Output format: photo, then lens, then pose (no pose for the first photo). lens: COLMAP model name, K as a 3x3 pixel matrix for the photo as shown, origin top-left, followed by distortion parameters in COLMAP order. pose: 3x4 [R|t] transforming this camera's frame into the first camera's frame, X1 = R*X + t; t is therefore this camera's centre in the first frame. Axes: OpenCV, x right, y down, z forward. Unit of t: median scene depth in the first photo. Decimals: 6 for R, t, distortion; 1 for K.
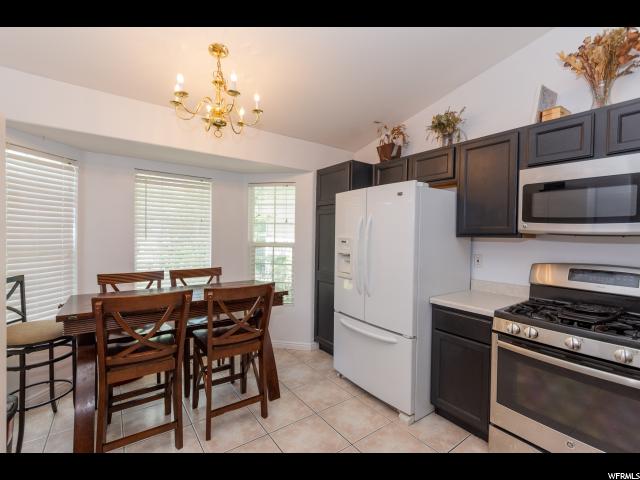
lens RADIAL K [[291.4, 0, 320.0], [0, 291.4, 240.0], [0, 0, 1]] dist [0.000118, -0.000196]
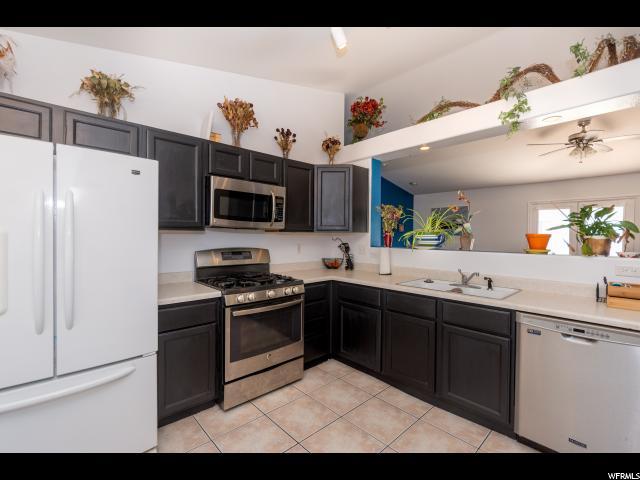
lens RADIAL K [[291.4, 0, 320.0], [0, 291.4, 240.0], [0, 0, 1]] dist [0.000118, -0.000196]
pose [[-0.118752, -0.030379, 0.992459, -0.616004], [0.013918, 0.999383, 0.032256, -0.000366], [-0.992826, 0.017644, -0.118256, 0.709687]]
